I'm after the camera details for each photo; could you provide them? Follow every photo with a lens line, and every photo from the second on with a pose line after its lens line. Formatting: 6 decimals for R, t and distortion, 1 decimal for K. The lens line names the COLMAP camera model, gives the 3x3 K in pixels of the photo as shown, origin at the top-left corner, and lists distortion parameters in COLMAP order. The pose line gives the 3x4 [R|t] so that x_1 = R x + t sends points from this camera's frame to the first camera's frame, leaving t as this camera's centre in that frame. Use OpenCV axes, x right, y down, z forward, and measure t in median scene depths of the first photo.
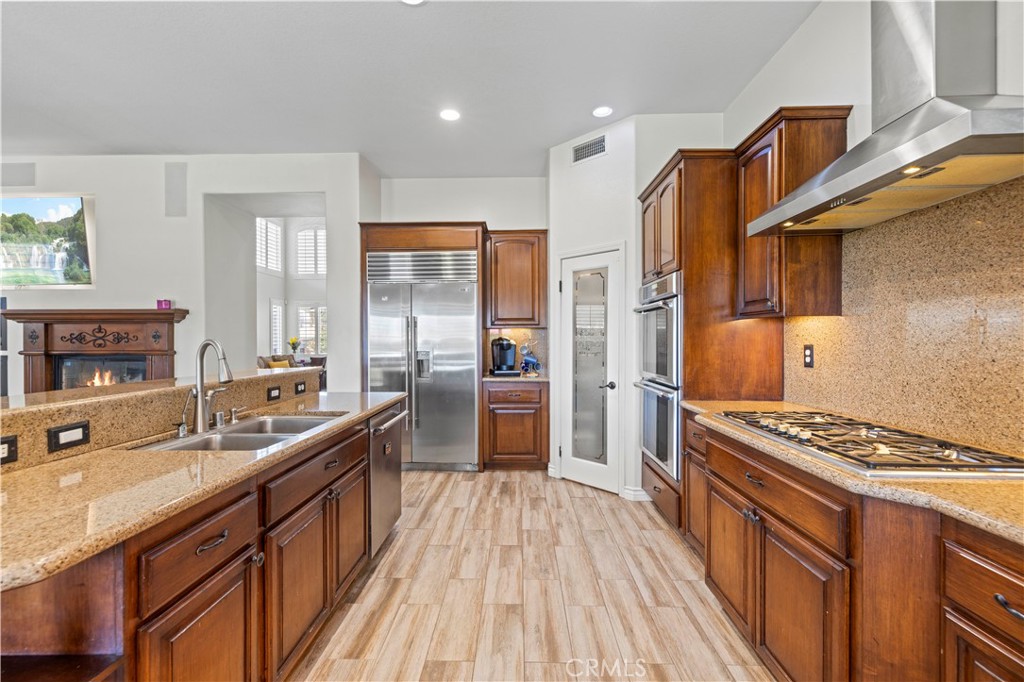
lens RADIAL K [[437.4, 0, 509.6], [0, 437.4, 342.2], [0, 0, 1]] dist [0.004811, 0.000208]
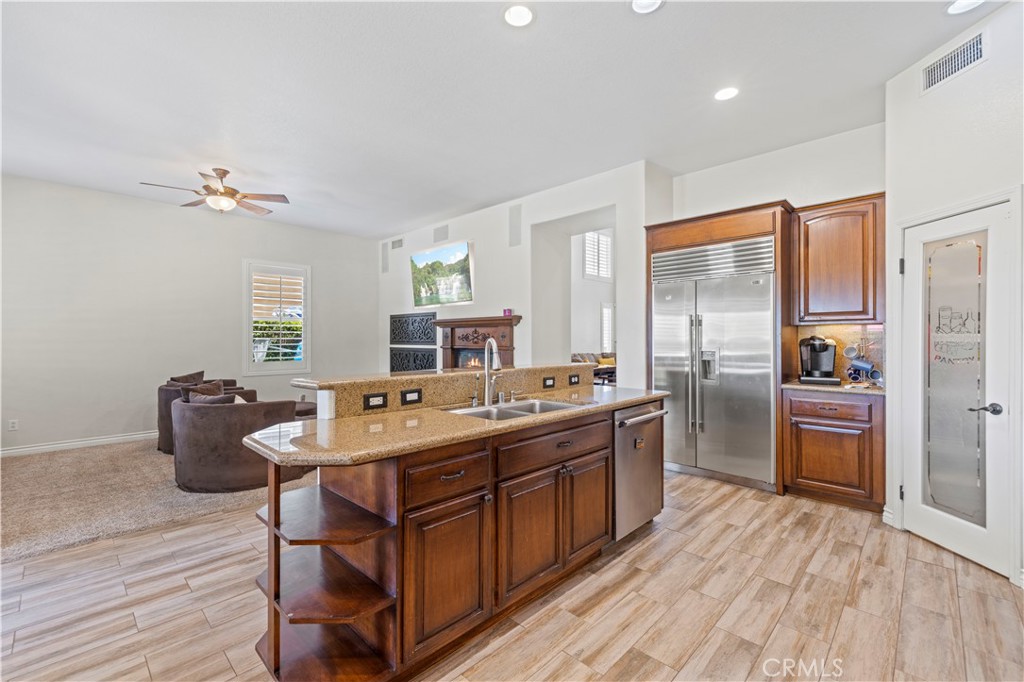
lens RADIAL K [[437.4, 0, 503.6], [0, 437.4, 339.9], [0, 0, 1]] dist [0.004811, 0.000208]
pose [[0.730796, 0.002947, -0.682589, 0.140404], [-0.005362, 0.999985, -0.001423, 0.000094], [0.682575, 0.004700, 0.730801, 0.012380]]
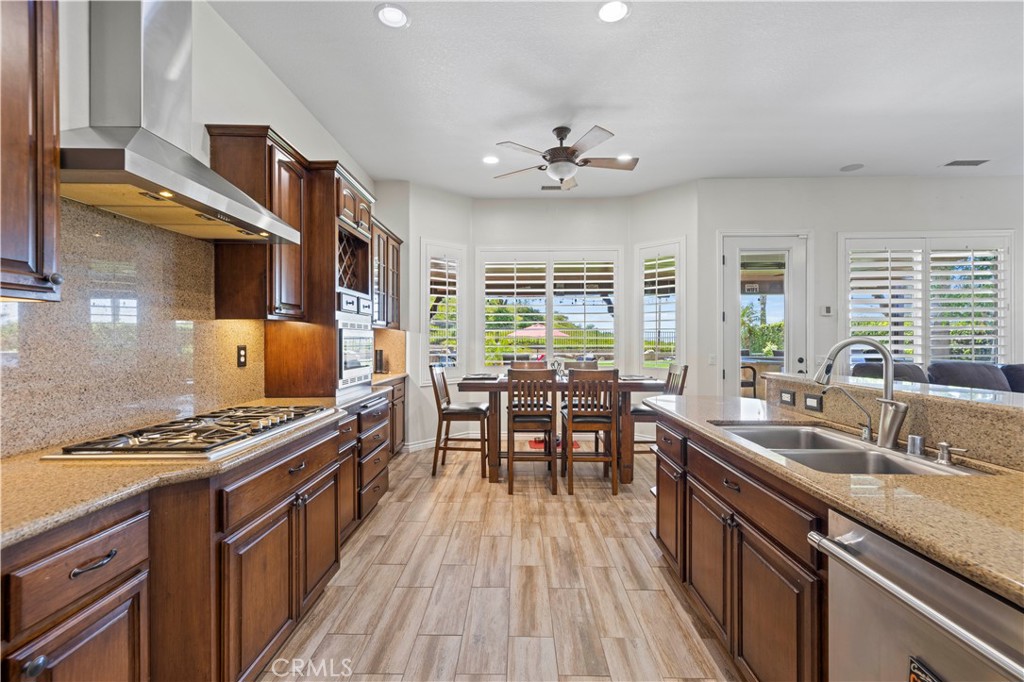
lens RADIAL K [[437.4, 0, 500.9], [0, 437.4, 338.5], [0, 0, 1]] dist [0.004811, 0.000208]
pose [[-0.999954, 0.000006, -0.009580, 0.026290], [-0.000040, 0.999989, 0.004777, -0.004191], [0.009580, 0.004778, -0.999943, 0.933498]]
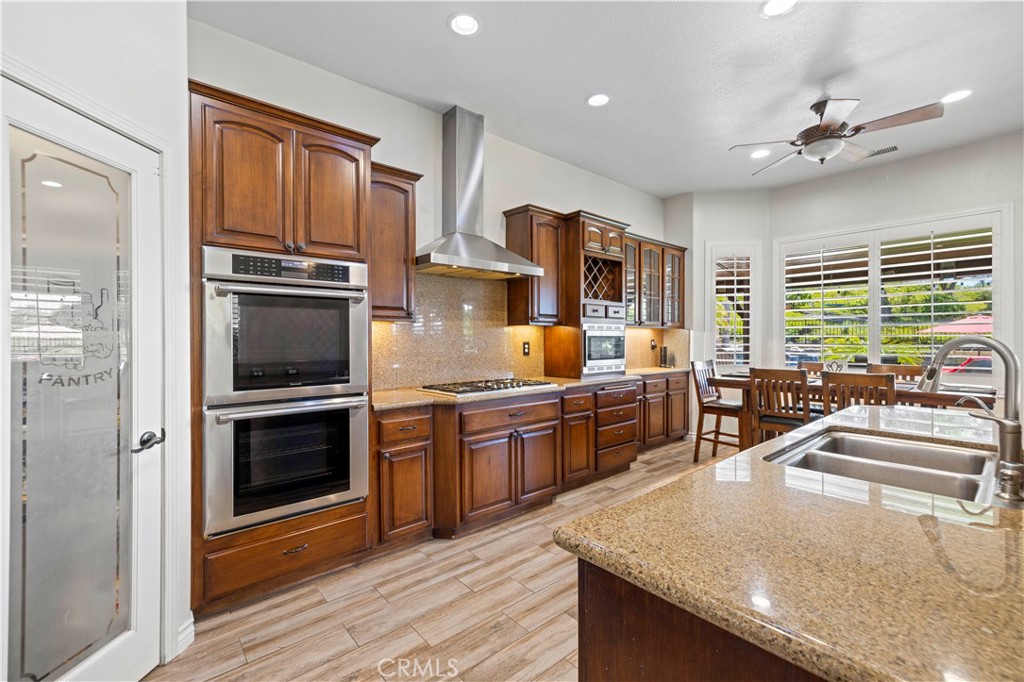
lens RADIAL K [[437.4, 0, 527.0], [0, 437.4, 338.2], [0, 0, 1]] dist [0.004811, 0.000208]
pose [[-0.690686, -0.000128, 0.723155, -0.354462], [0.006165, 0.999963, 0.006066, -0.005414], [-0.723128, 0.008648, -0.690659, 0.993807]]
